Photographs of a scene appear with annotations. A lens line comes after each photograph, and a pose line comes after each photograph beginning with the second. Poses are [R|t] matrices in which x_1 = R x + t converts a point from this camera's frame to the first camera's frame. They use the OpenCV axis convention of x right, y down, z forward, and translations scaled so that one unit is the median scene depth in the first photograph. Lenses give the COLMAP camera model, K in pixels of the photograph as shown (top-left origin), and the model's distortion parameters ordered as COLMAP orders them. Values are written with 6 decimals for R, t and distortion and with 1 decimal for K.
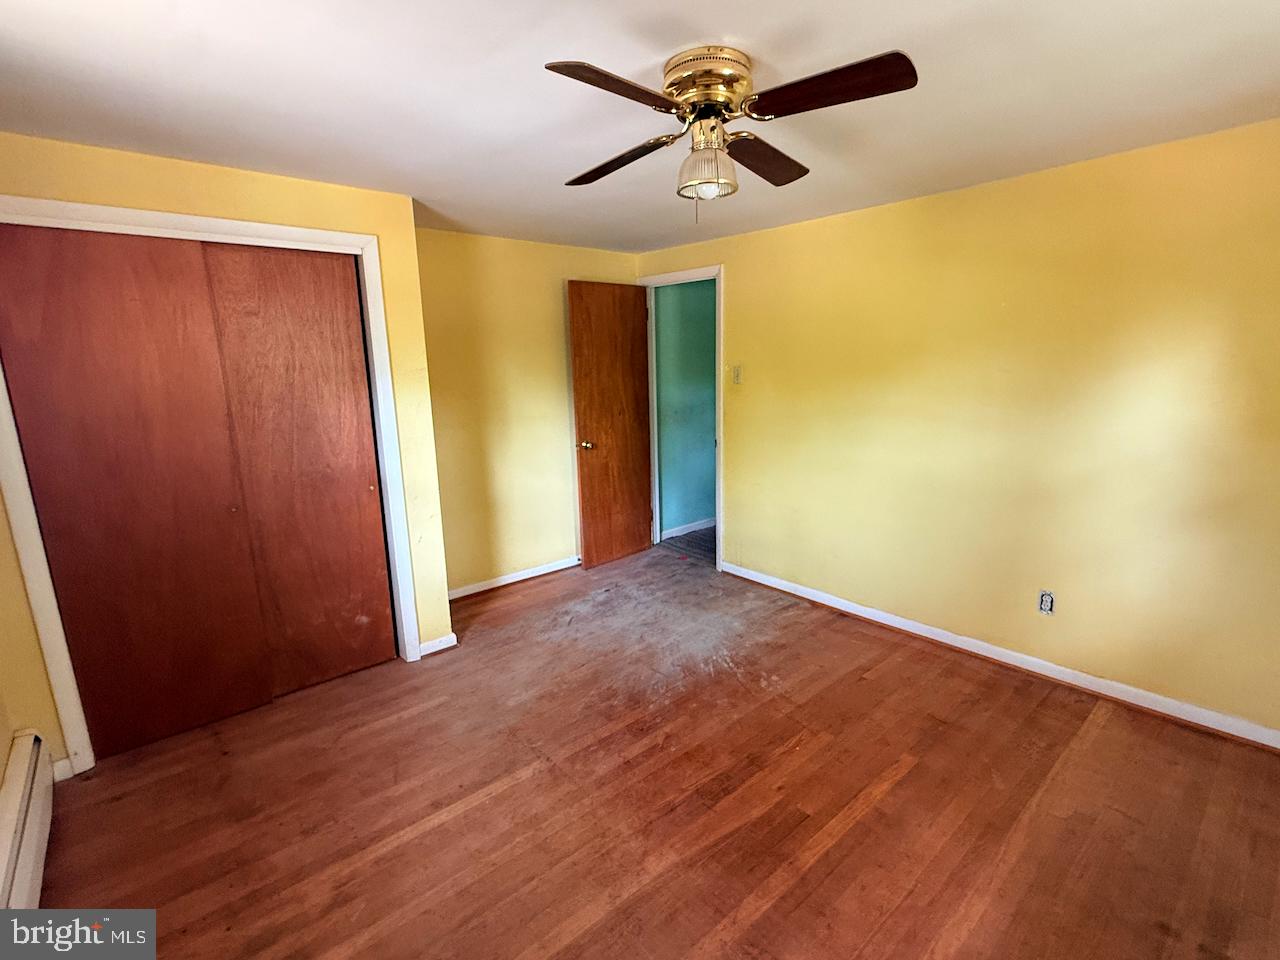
lens RADIAL K [[601.3, 0, 637.3], [0, 601.3, 480.2], [0, 0, 1]] dist [-0.001189, 0.000059]
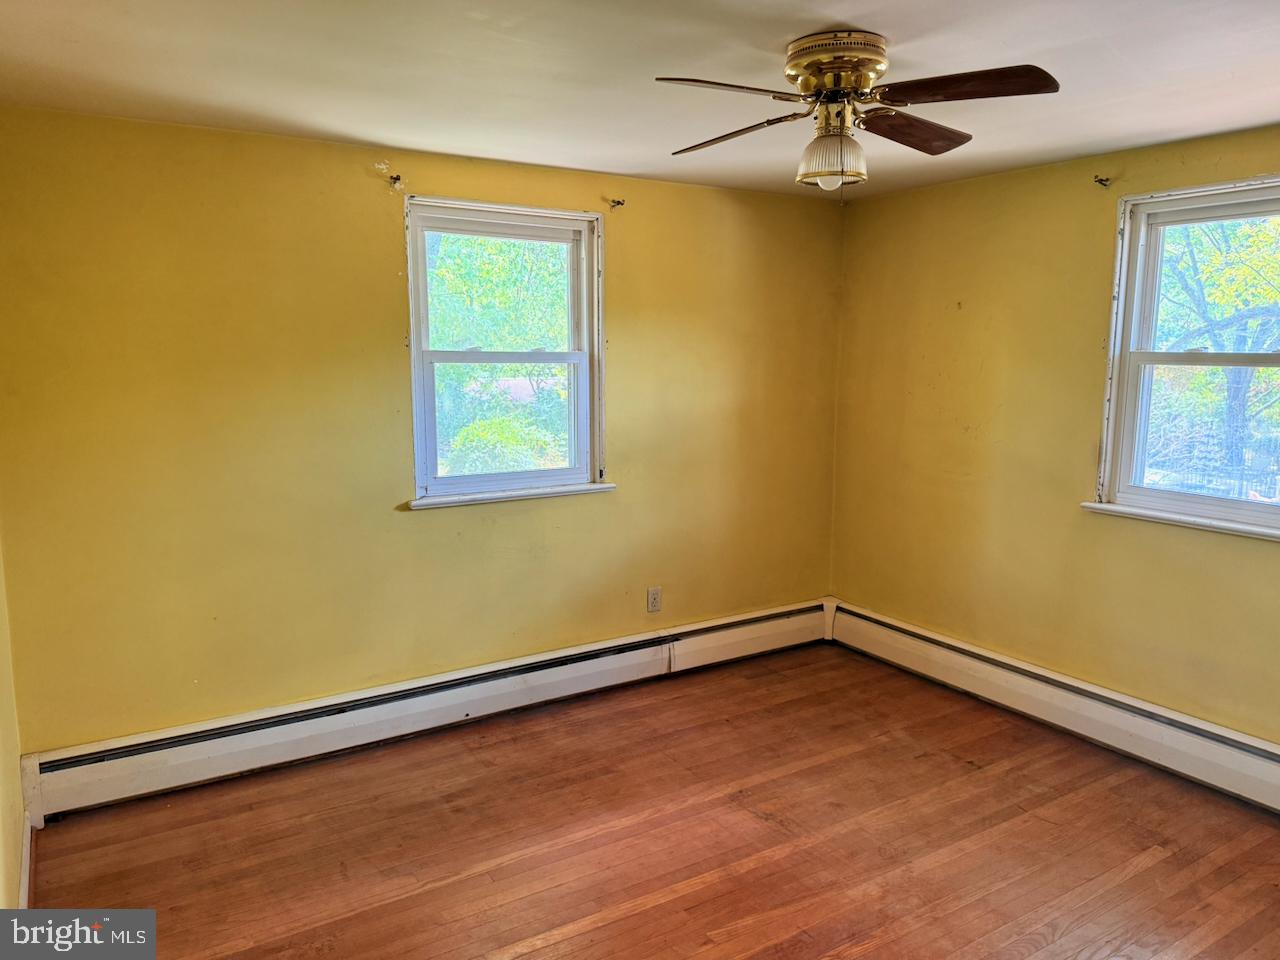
lens RADIAL K [[806.8, 0, 640.0], [0, 806.8, 480.0], [0, 0, 1]] dist [-0.000119, -0.000242]
pose [[-0.982092, -0.011954, 0.188022, 0.116670], [0.054561, 0.937174, 0.344568, -0.326940], [-0.180328, 0.348656, -0.919739, 1.502994]]
